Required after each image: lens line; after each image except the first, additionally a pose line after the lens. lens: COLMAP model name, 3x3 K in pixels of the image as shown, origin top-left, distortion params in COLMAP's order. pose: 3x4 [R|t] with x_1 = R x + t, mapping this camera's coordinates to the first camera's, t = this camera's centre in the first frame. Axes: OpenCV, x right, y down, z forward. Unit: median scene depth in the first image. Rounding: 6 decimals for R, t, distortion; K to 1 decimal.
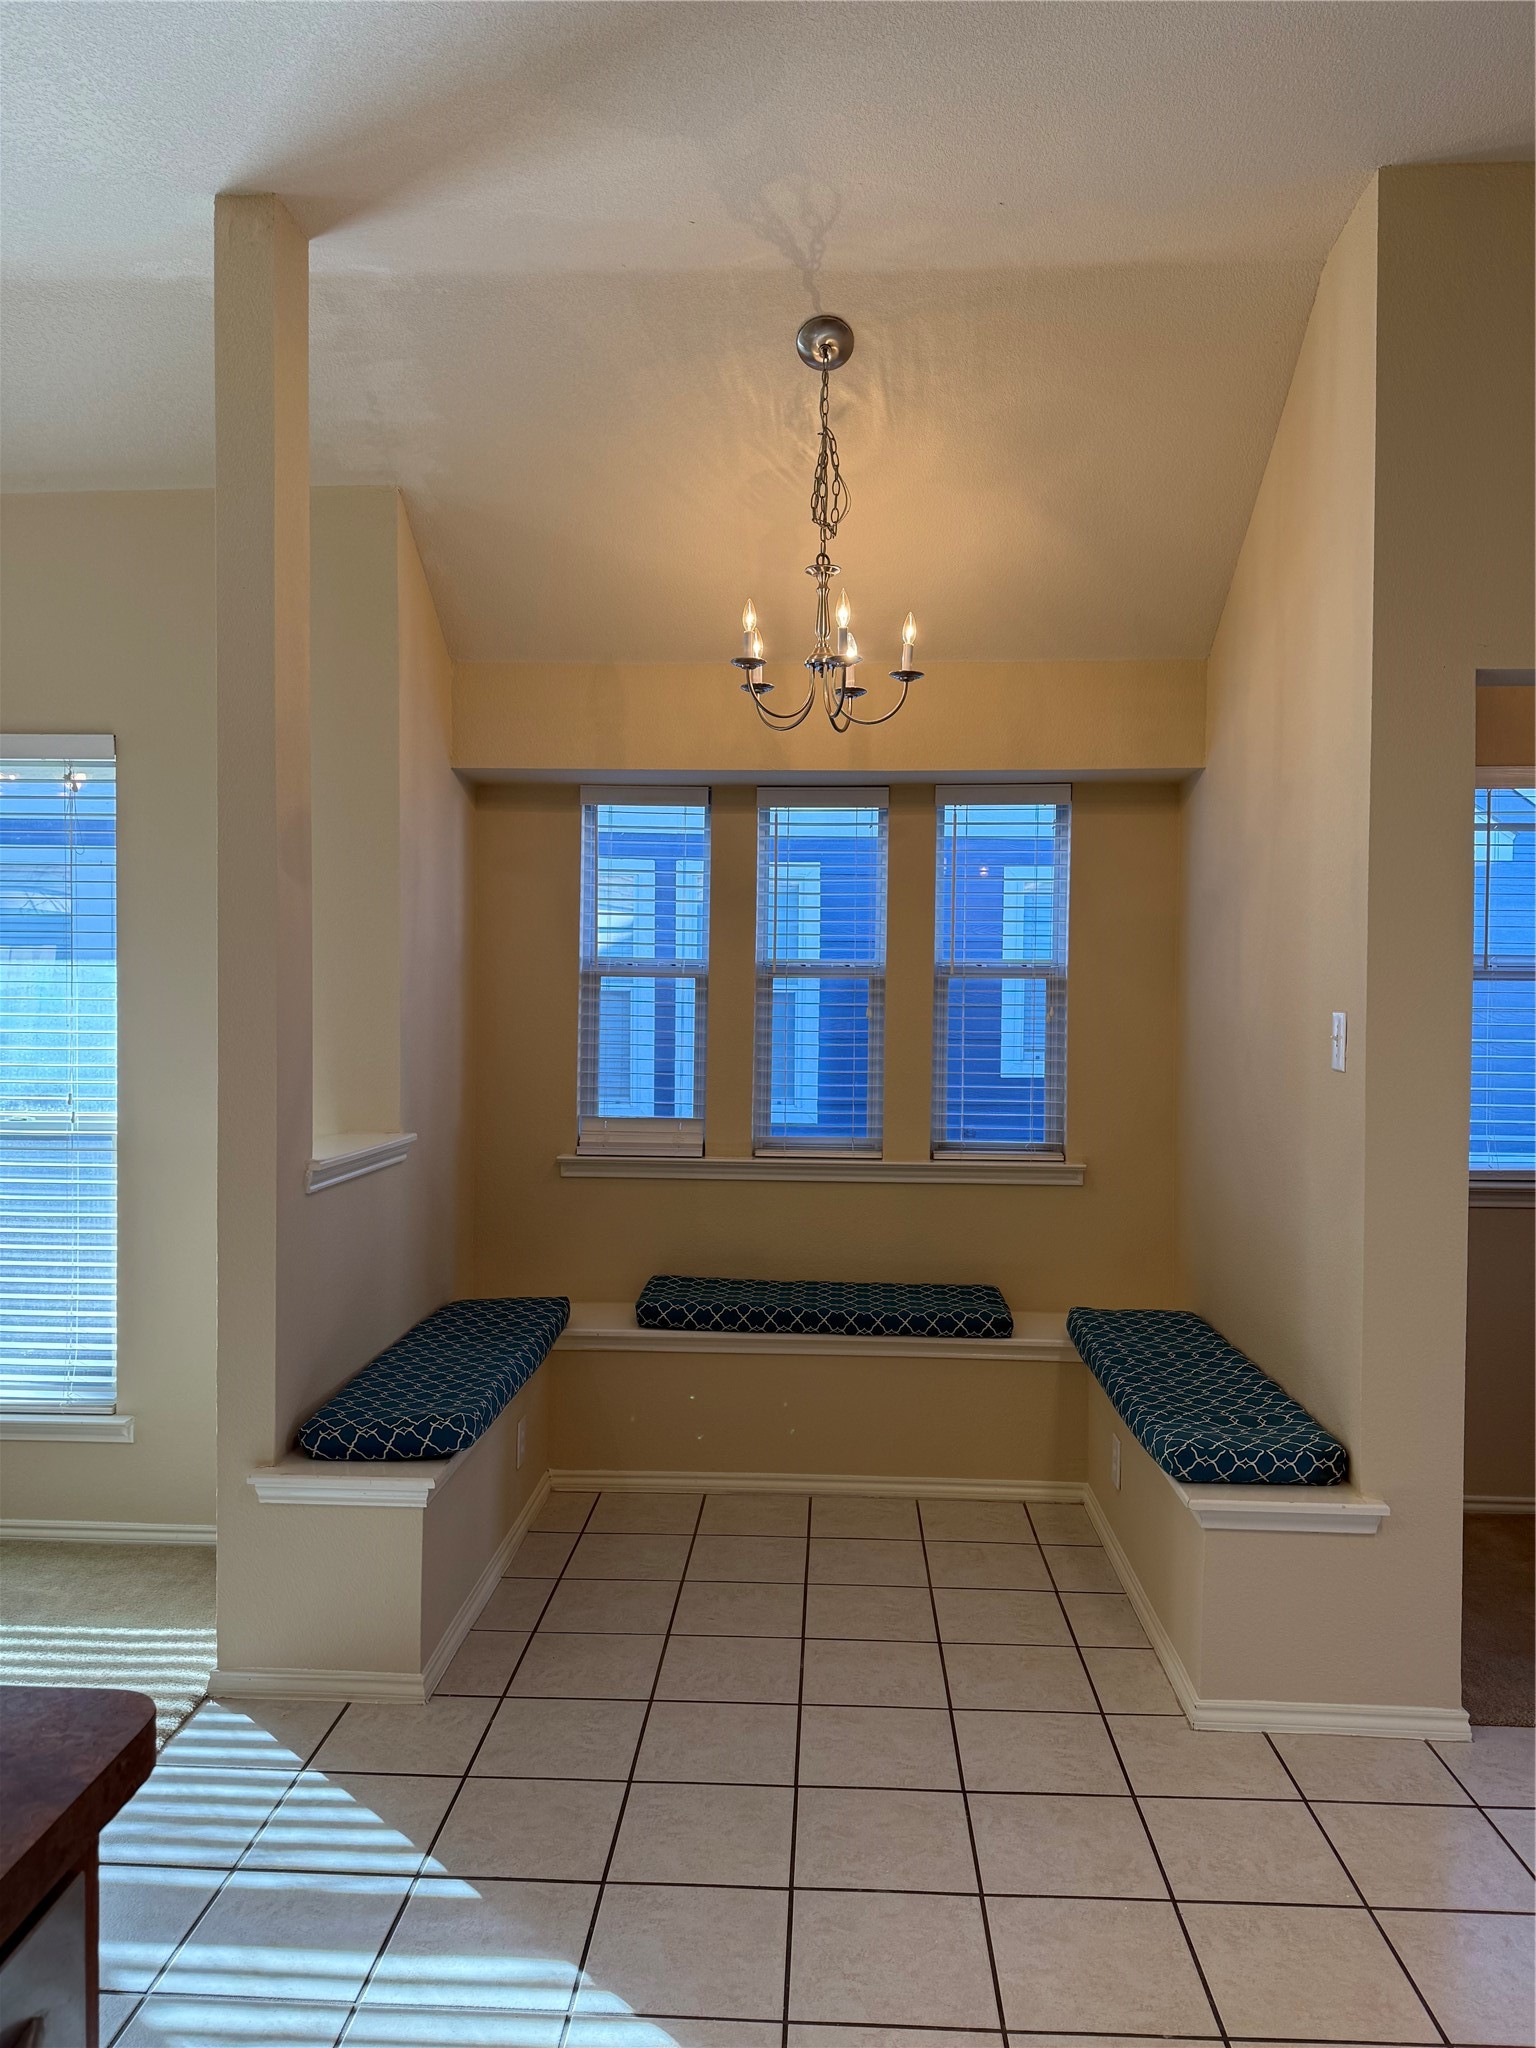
lens RADIAL K [[1438.1, 0, 768.9], [0, 1438.1, 1028.2], [0, 0, 1]] dist [0.026480, -0.011363]
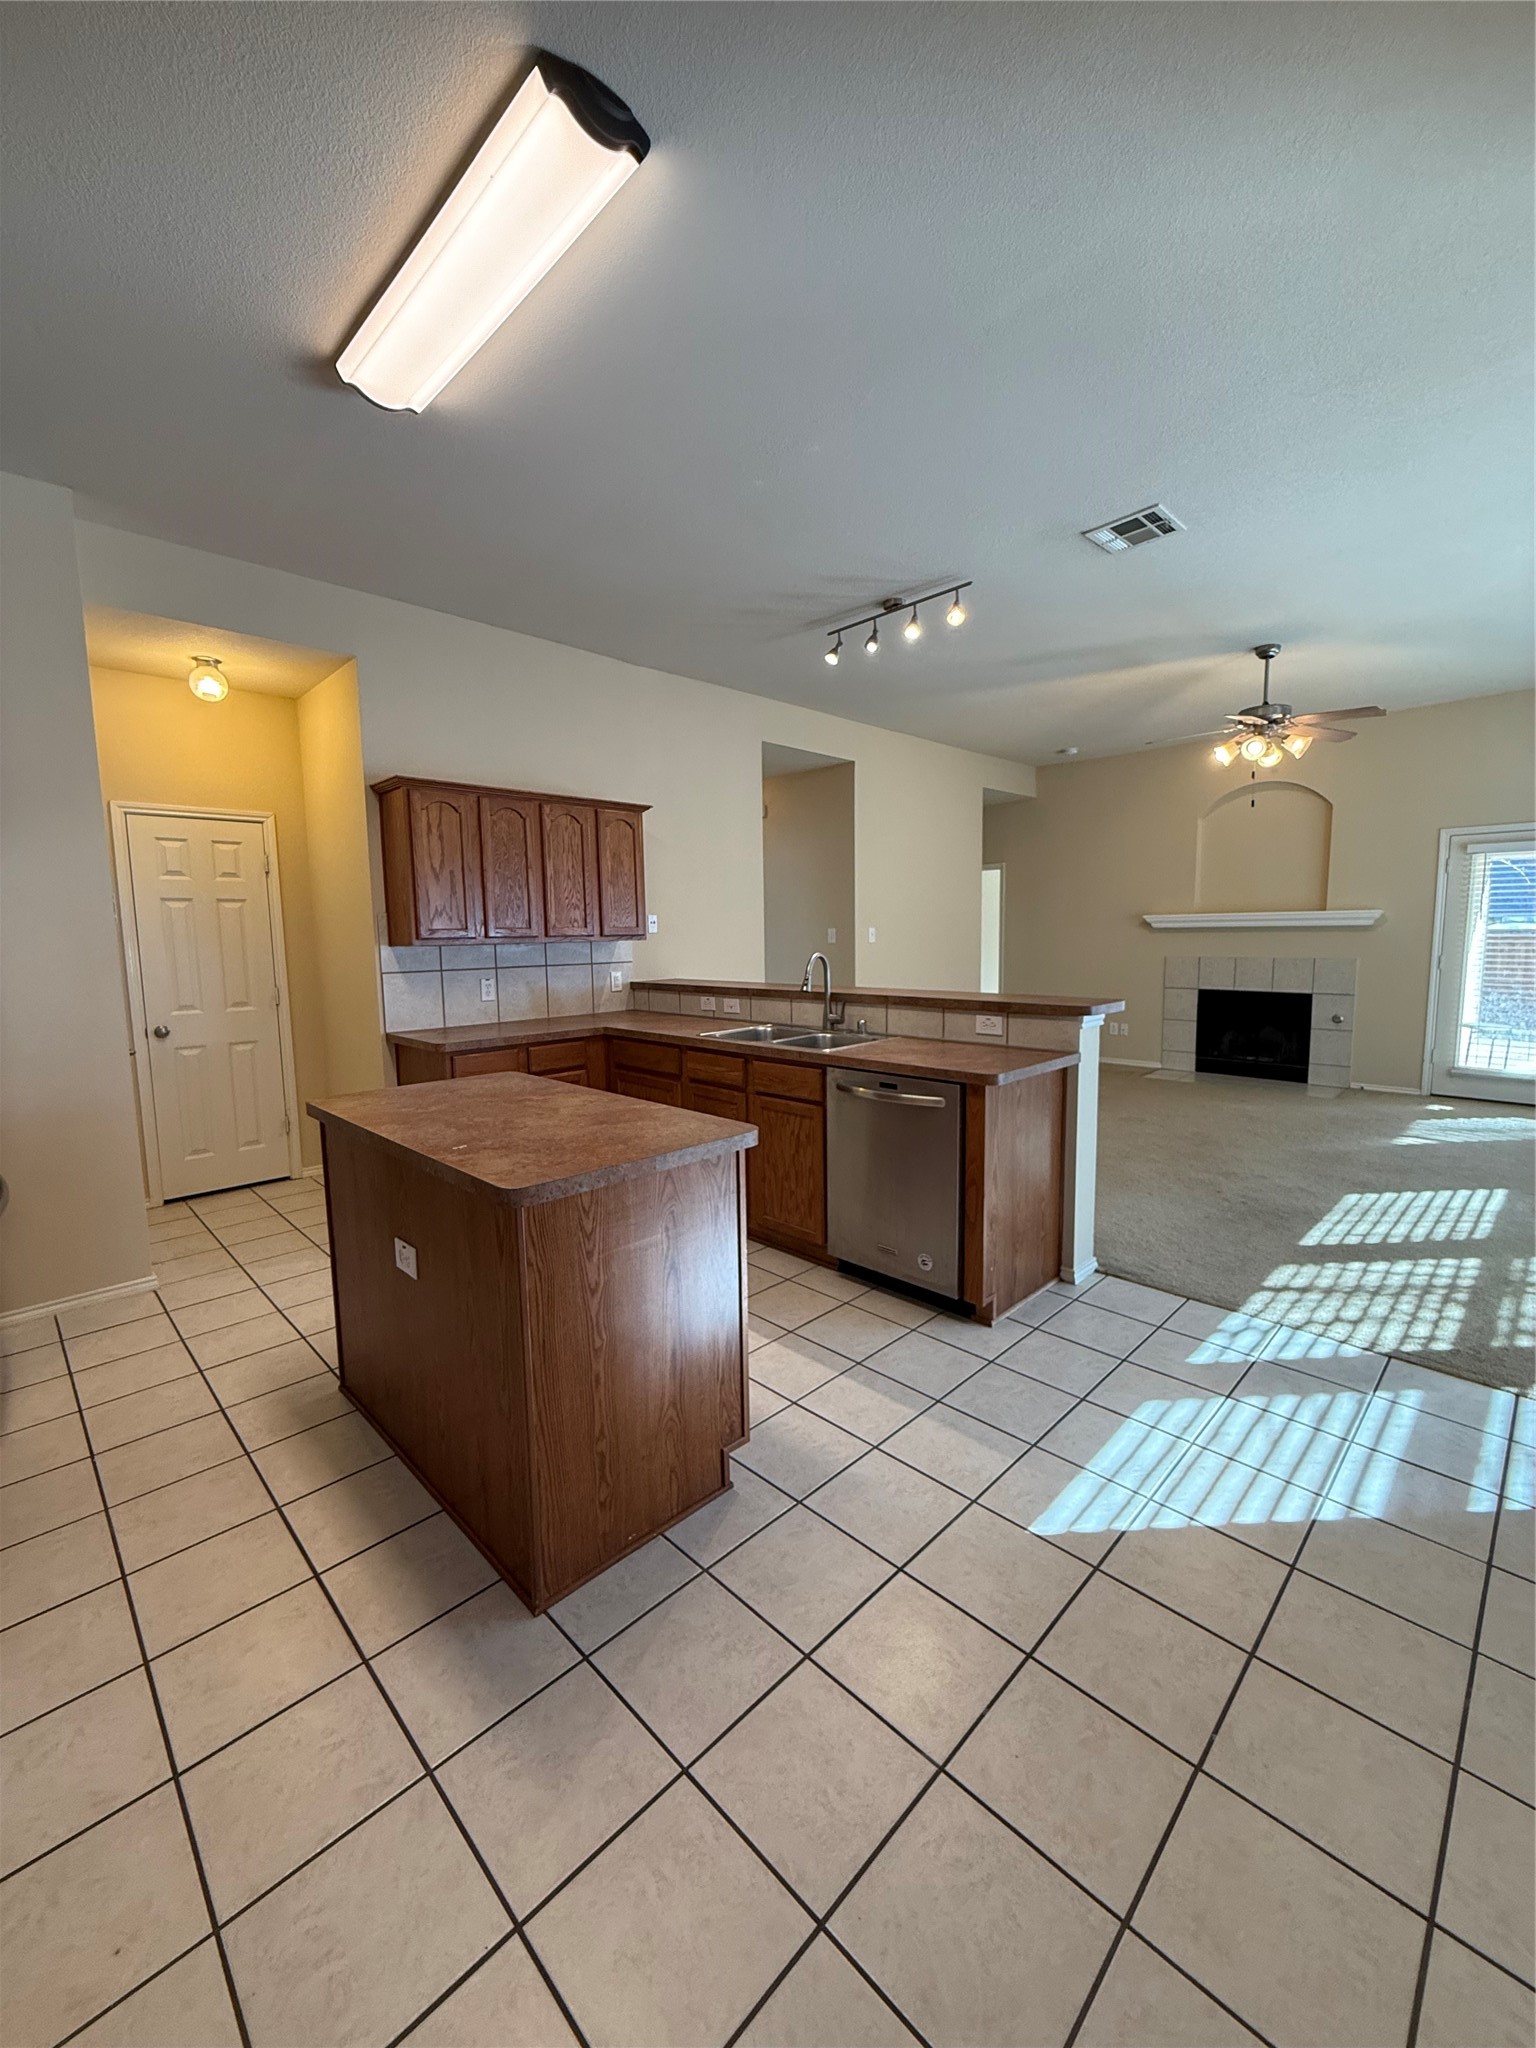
lens RADIAL K [[814.3, 0, 764.5], [0, 814.3, 1019.9], [0, 0, 1]] dist [-0.000244, 0.000185]
pose [[-0.675033, 0.085190, -0.732852, 0.512901], [-0.001351, 0.993167, 0.116694, -0.002811], [0.737786, 0.079763, -0.670306, 0.582400]]
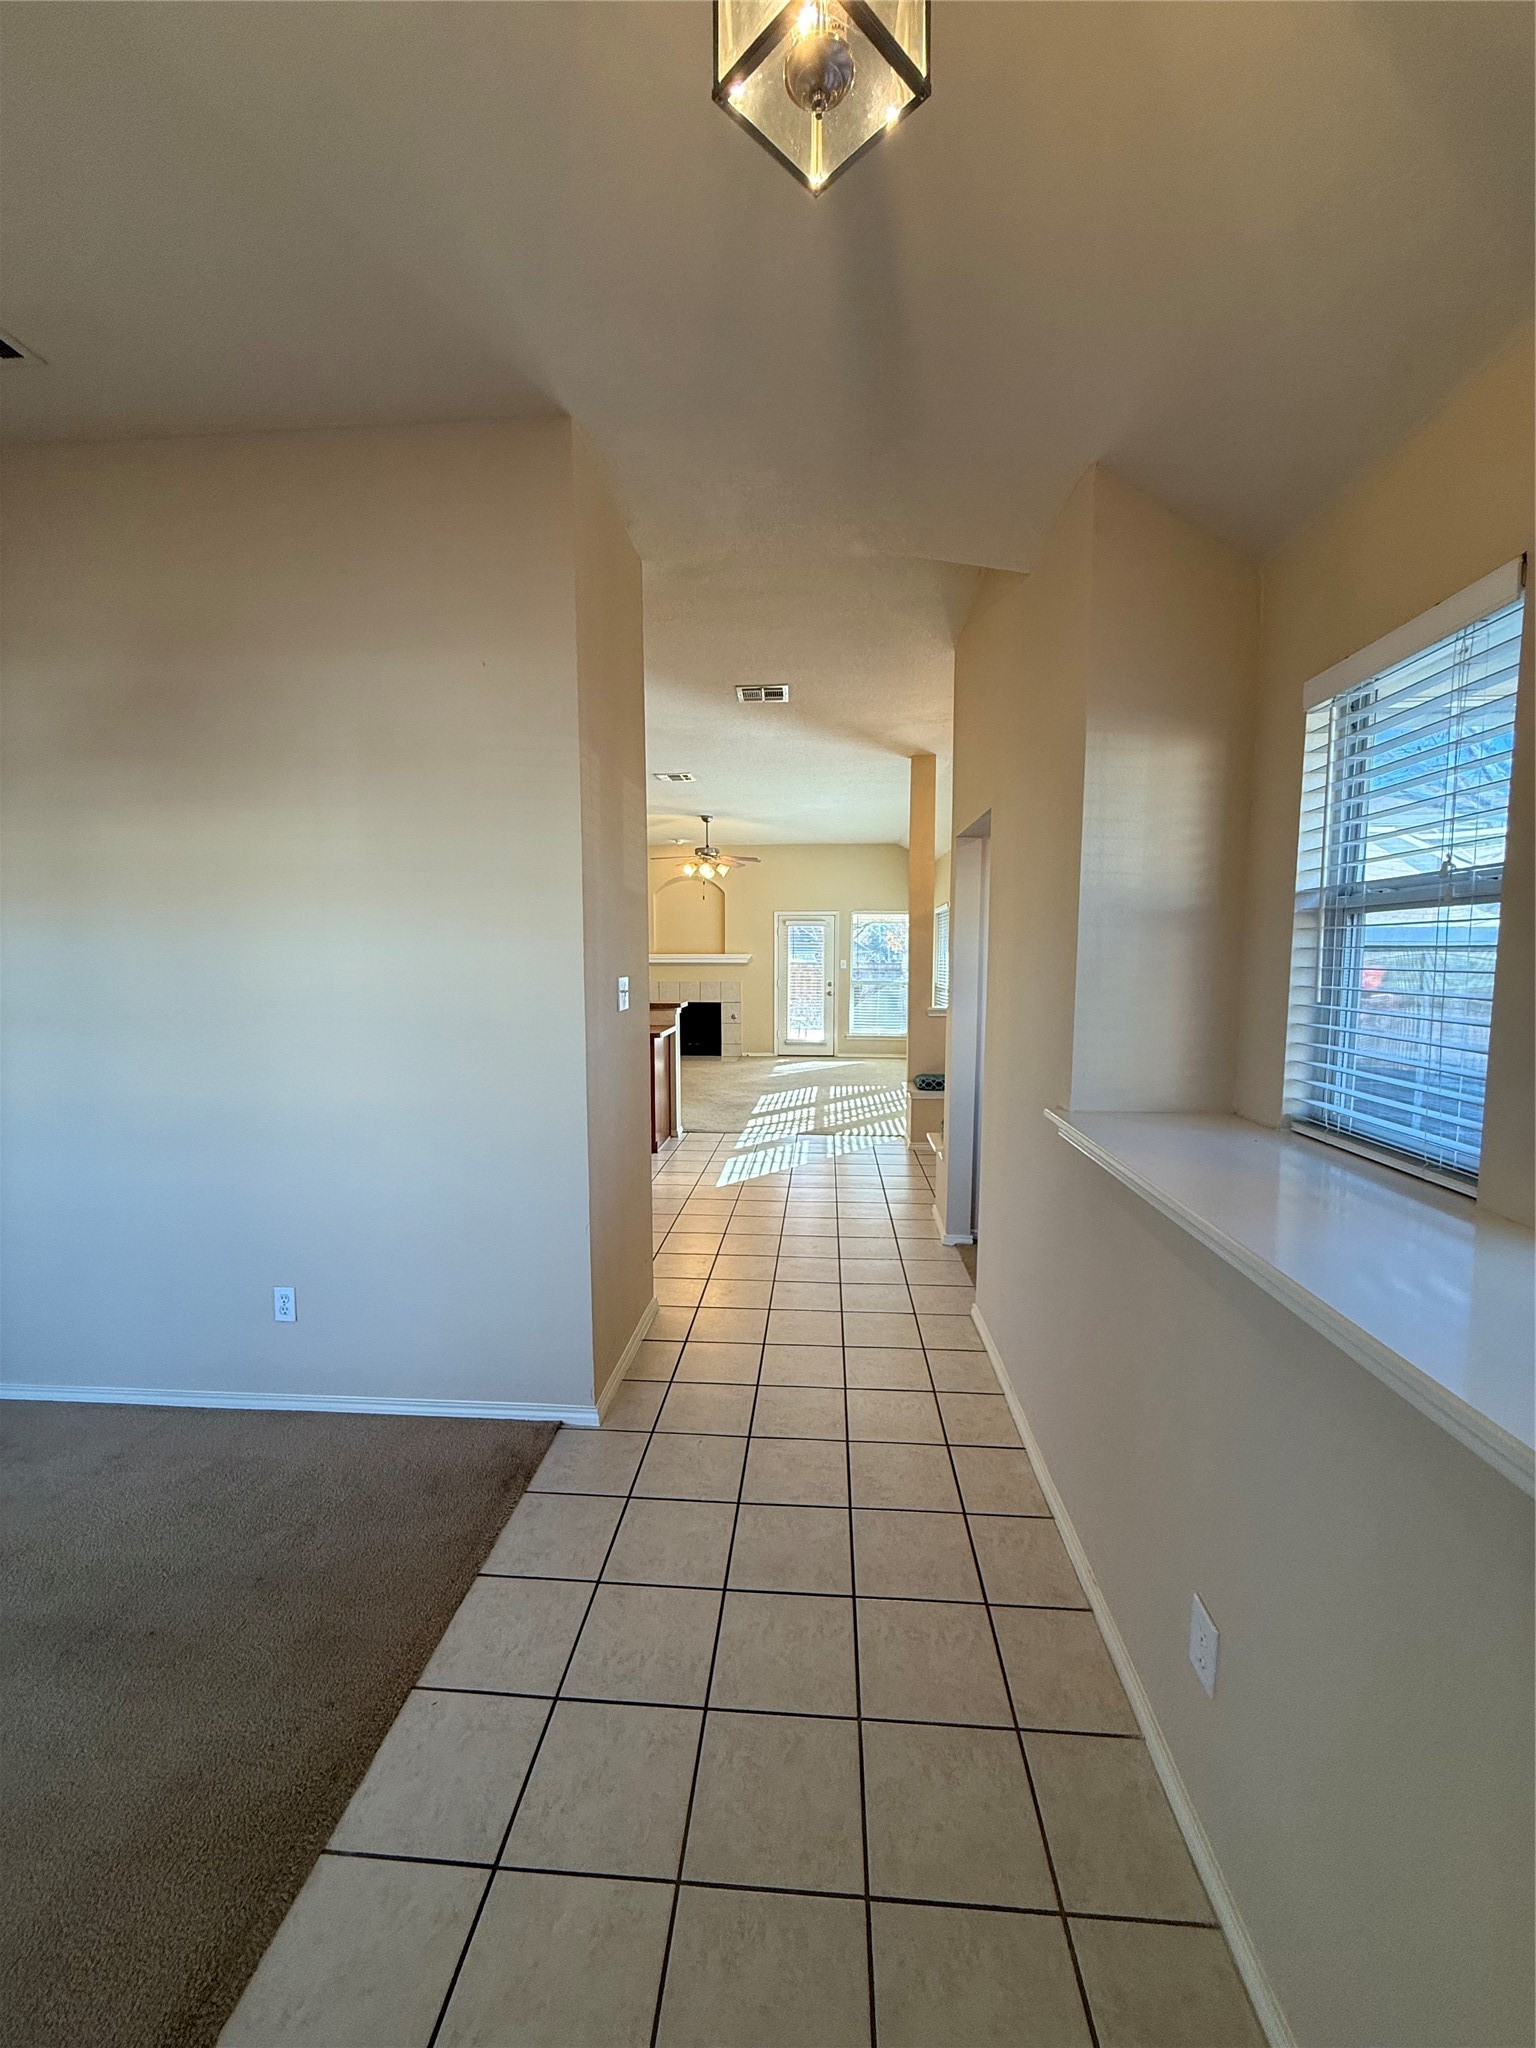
lens RADIAL K [[814.3, 0, 762.5], [0, 814.3, 1022.2], [0, 0, 1]] dist [-0.000244, 0.000185]
pose [[-0.027974, 0.079582, -0.996436, 1.400753], [-0.018439, 0.996615, 0.080114, -0.025099], [0.999439, 0.020614, -0.026412, 0.504176]]
